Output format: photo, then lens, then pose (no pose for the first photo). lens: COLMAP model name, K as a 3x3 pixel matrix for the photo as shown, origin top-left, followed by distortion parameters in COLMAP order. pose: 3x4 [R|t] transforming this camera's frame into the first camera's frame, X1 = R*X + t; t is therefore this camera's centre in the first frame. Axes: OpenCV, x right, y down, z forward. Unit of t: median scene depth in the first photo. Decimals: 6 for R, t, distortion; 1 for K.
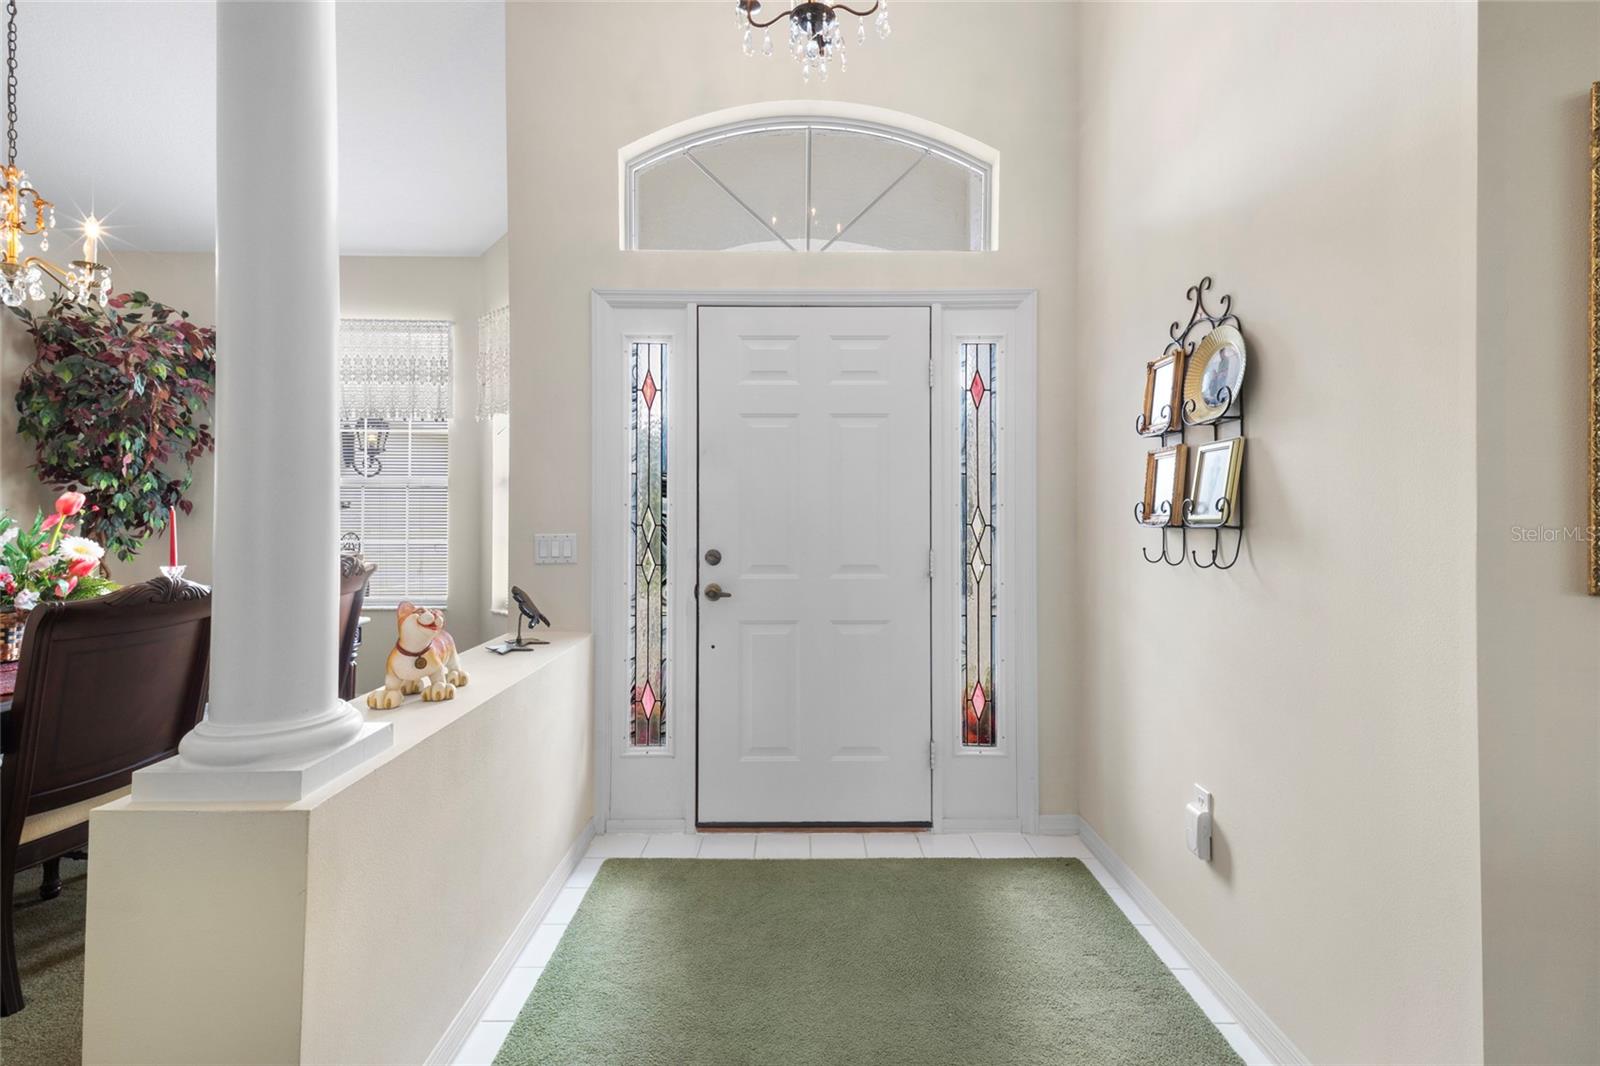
lens RADIAL K [[738.6, 0, 796.9], [0, 738.6, 523.3], [0, 0, 1]] dist [0.042298, -0.020265]
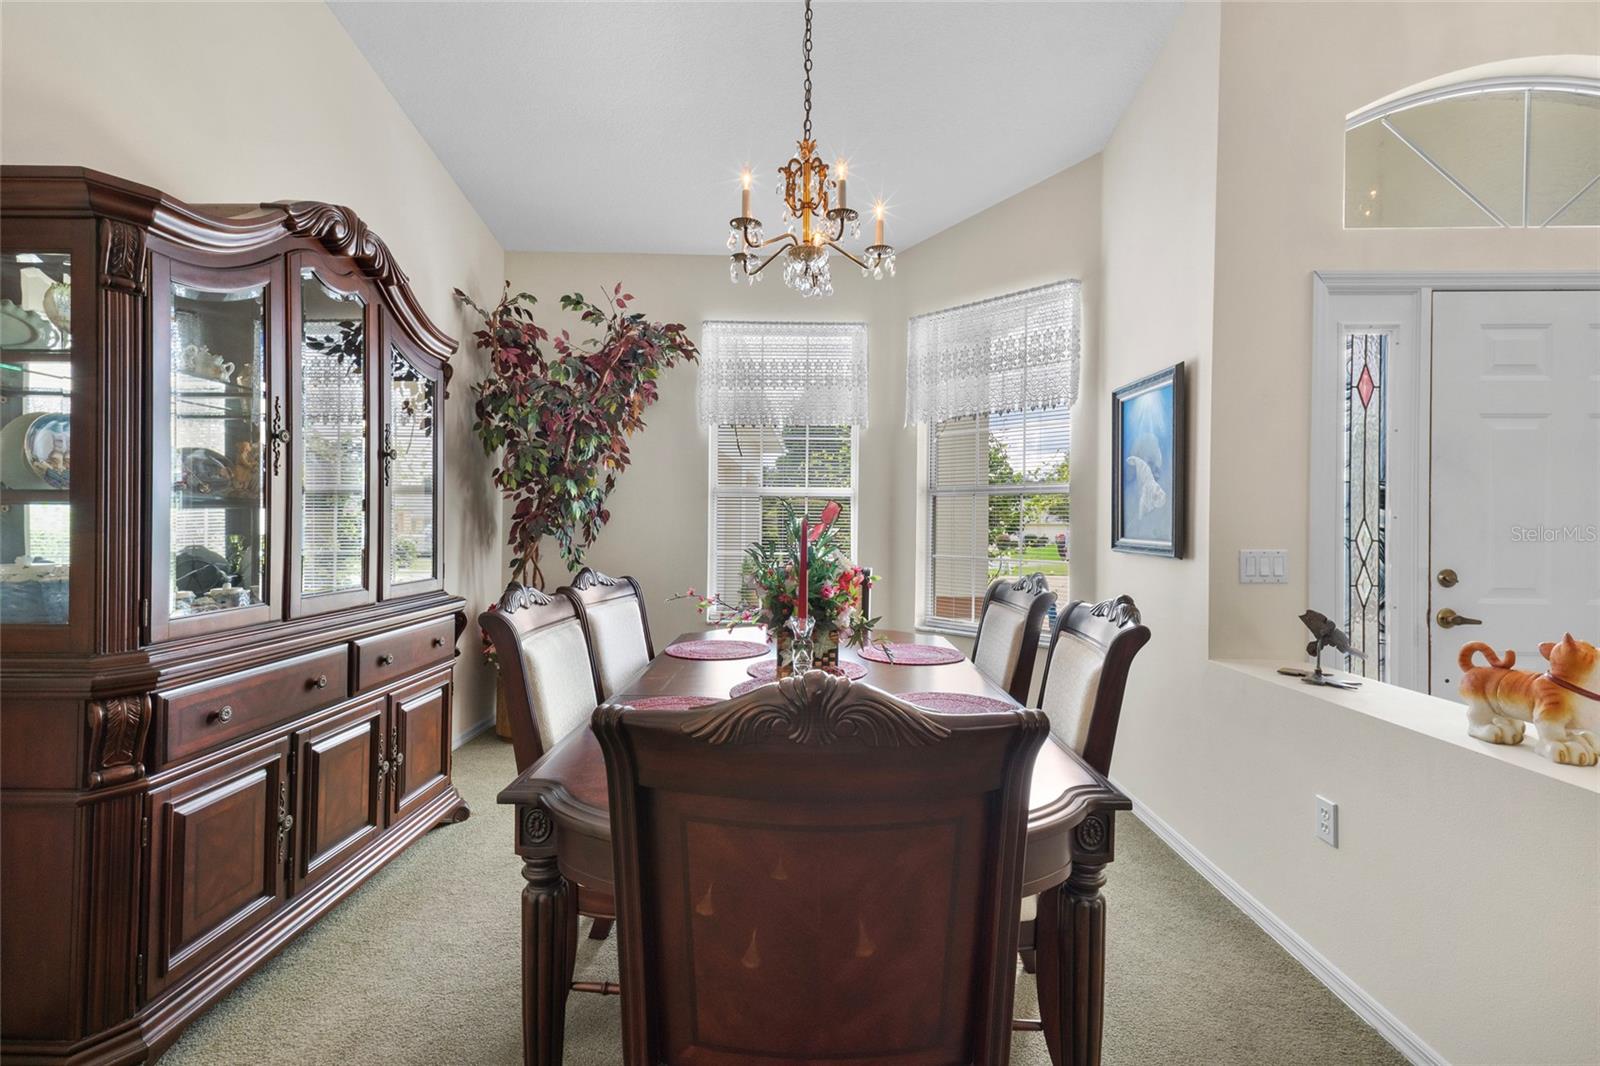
lens RADIAL K [[702.5, 0, 805.7], [0, 702.5, 528.1], [0, 0, 1]] dist [0.028722, -0.000467]
pose [[0.999949, 0.008370, 0.005609, -0.868986], [-0.008324, 0.999932, -0.008124, 0.000143], [-0.005677, 0.008077, 0.999951, 0.154947]]
